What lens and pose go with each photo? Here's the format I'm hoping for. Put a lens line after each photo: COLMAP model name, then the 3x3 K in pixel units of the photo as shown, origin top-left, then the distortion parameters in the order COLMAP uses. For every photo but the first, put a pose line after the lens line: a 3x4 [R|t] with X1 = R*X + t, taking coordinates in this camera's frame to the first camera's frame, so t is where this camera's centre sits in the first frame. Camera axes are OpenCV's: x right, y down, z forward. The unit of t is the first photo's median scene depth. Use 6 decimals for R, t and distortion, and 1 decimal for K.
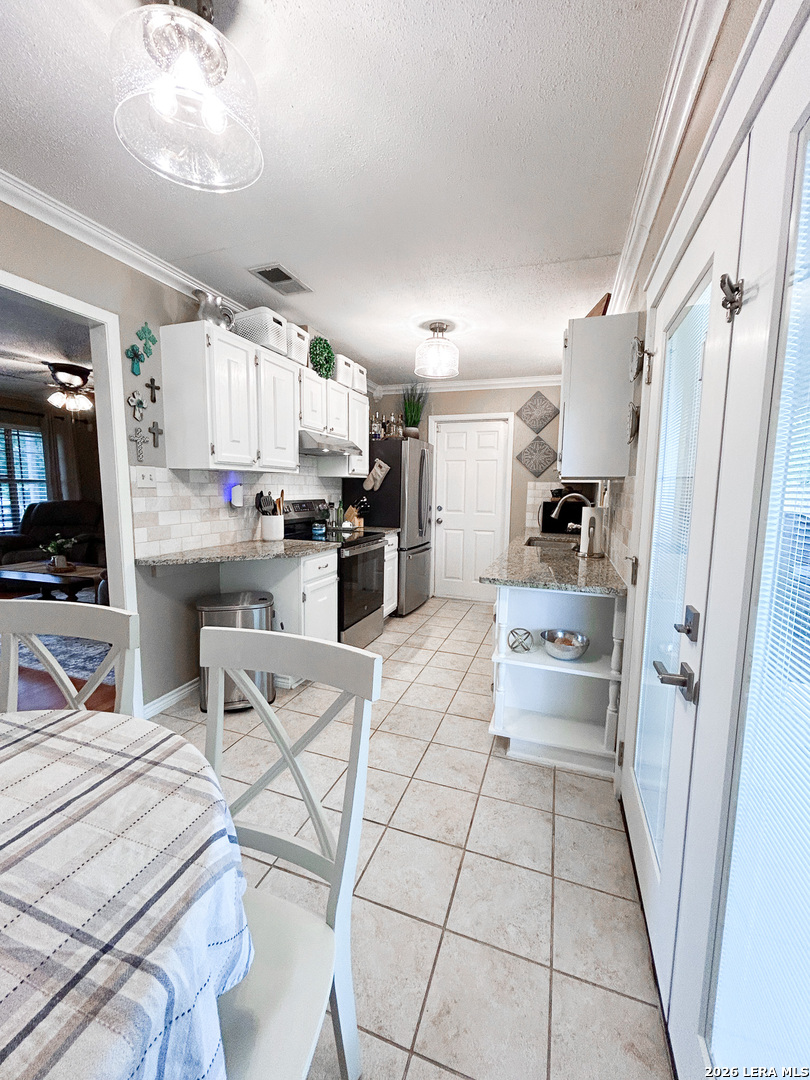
lens RADIAL K [[436.2, 0, 405.0], [0, 436.2, 540.0], [0, 0, 1]] dist [0.001746, -0.000236]
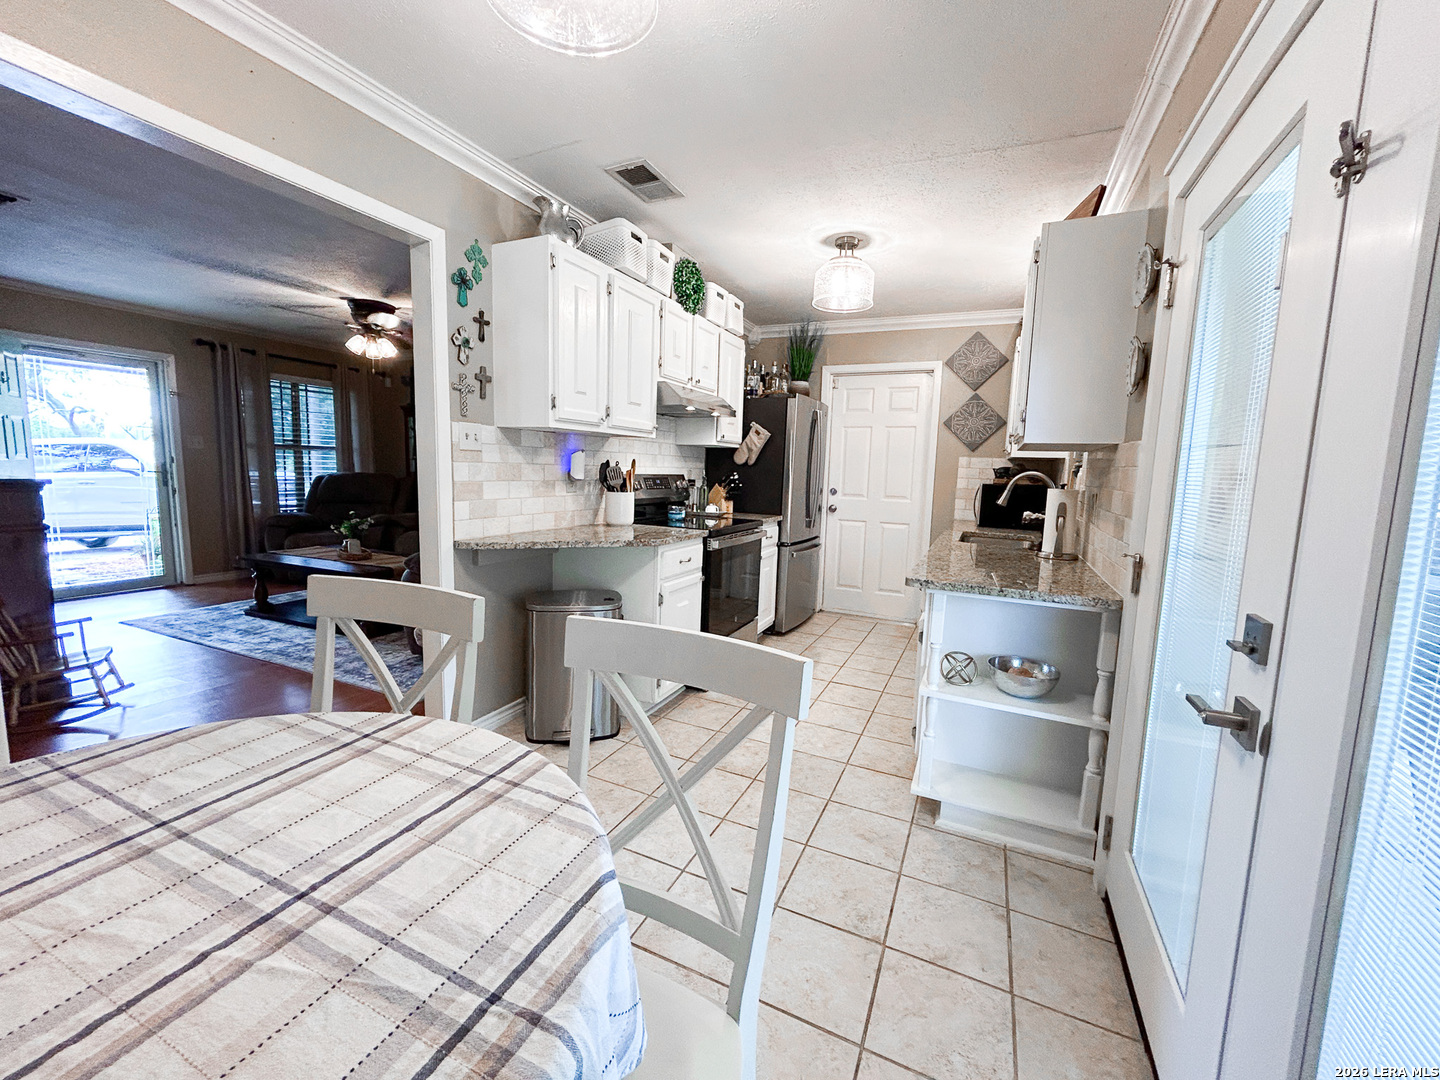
lens RADIAL K [[581.6, 0, 718.7], [0, 581.6, 536.4], [0, 0, 1]] dist [0.001746, -0.000236]
pose [[0.995267, 0.028537, -0.092893, -0.048489], [-0.028756, 0.999586, -0.001022, 0.023868], [0.092825, 0.003688, 0.995676, 0.001237]]
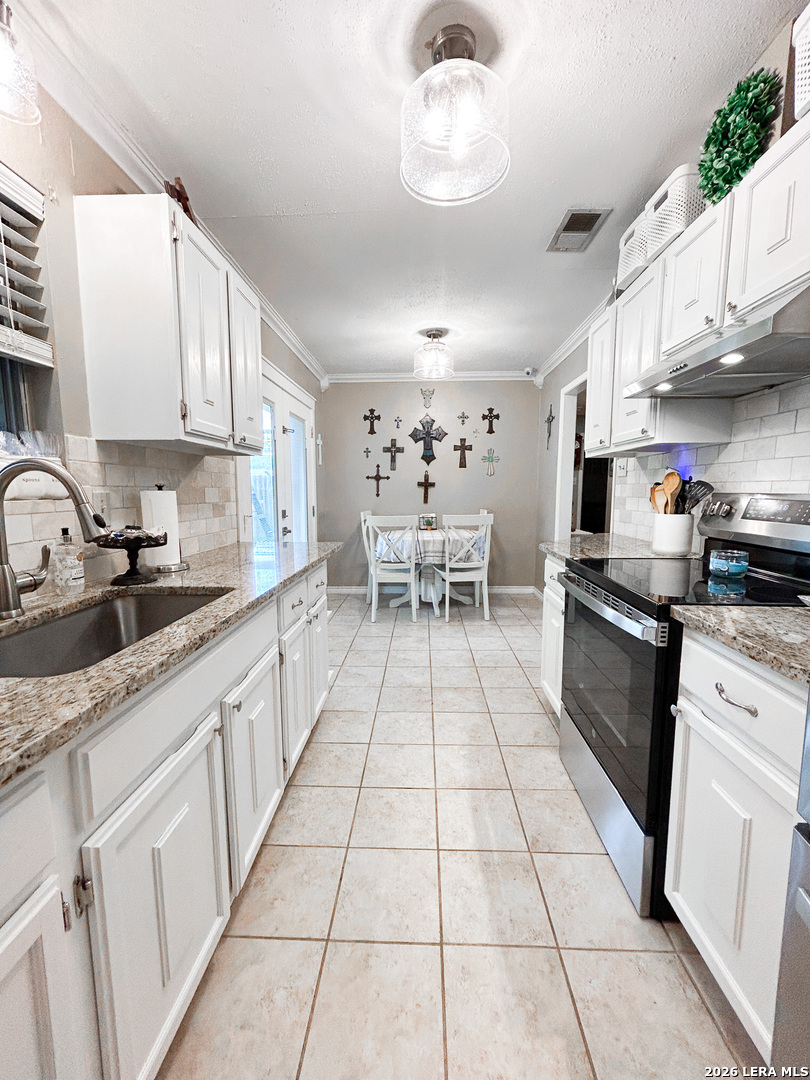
lens RADIAL K [[440.5, 0, 402.9], [0, 440.5, 537.4], [0, 0, 1]] dist [0.001744, -0.000541]
pose [[-0.956681, 0.027632, -0.289825, 0.341303], [-0.038410, 0.974805, 0.219725, -0.196828], [0.288594, 0.221339, -0.931516, 2.055469]]
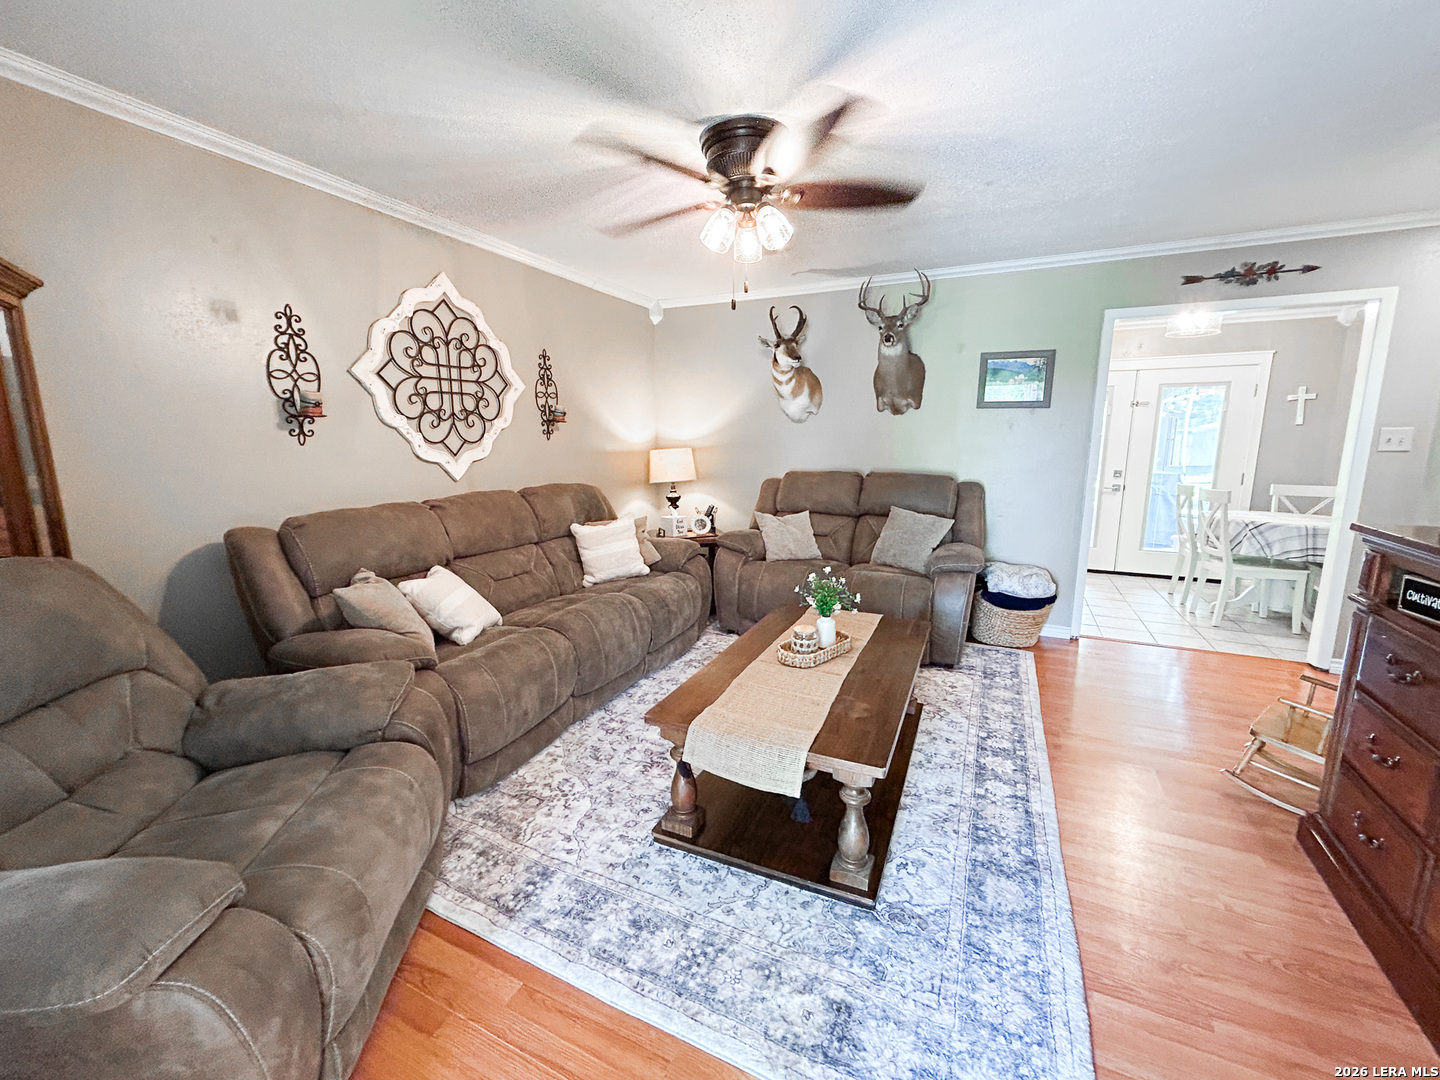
lens RADIAL K [[587.3, 0, 722.1], [0, 587.3, 534.5], [0, 0, 1]] dist [0.001744, -0.000541]
pose [[0.113603, -0.179060, 0.977257, -2.528942], [0.115046, 0.979379, 0.166075, -0.289577], [-0.986843, 0.093563, 0.131861, 1.891086]]
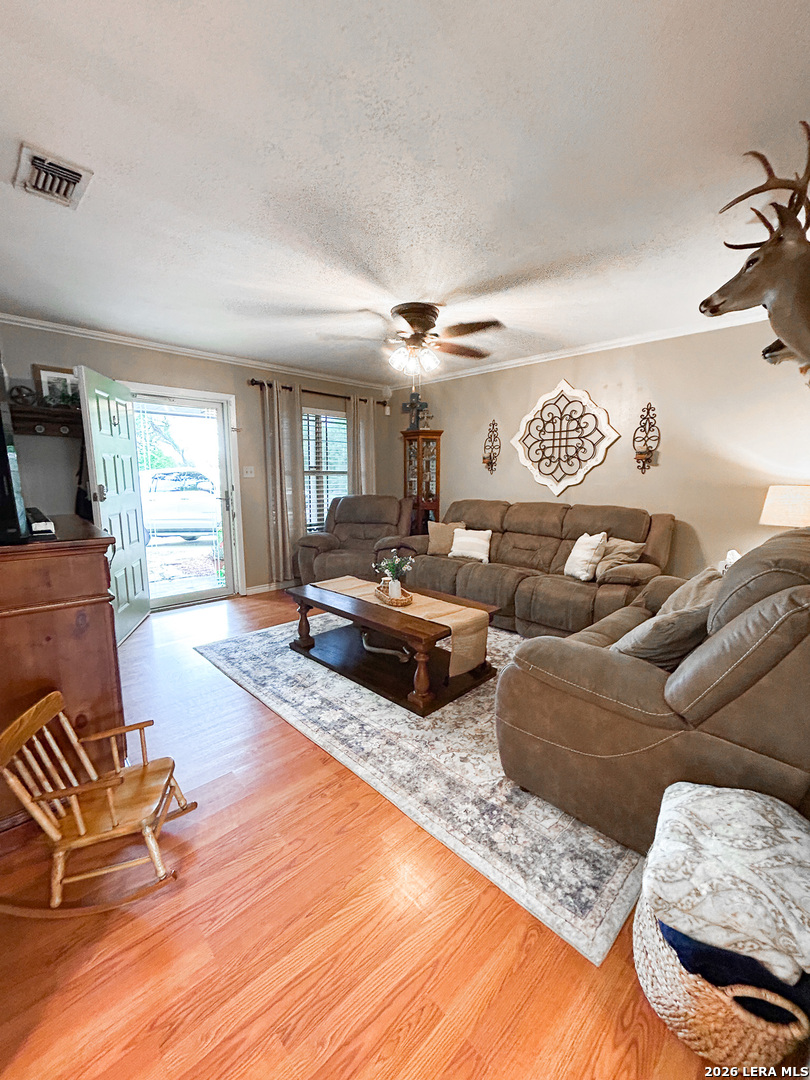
lens RADIAL K [[440.5, 0, 402.9], [0, 440.5, 537.4], [0, 0, 1]] dist [0.001744, -0.000541]
pose [[0.890134, 0.057267, -0.452086, -0.850349], [-0.046722, 0.998313, 0.034464, -0.107004], [0.453297, -0.009555, 0.891308, 0.687146]]
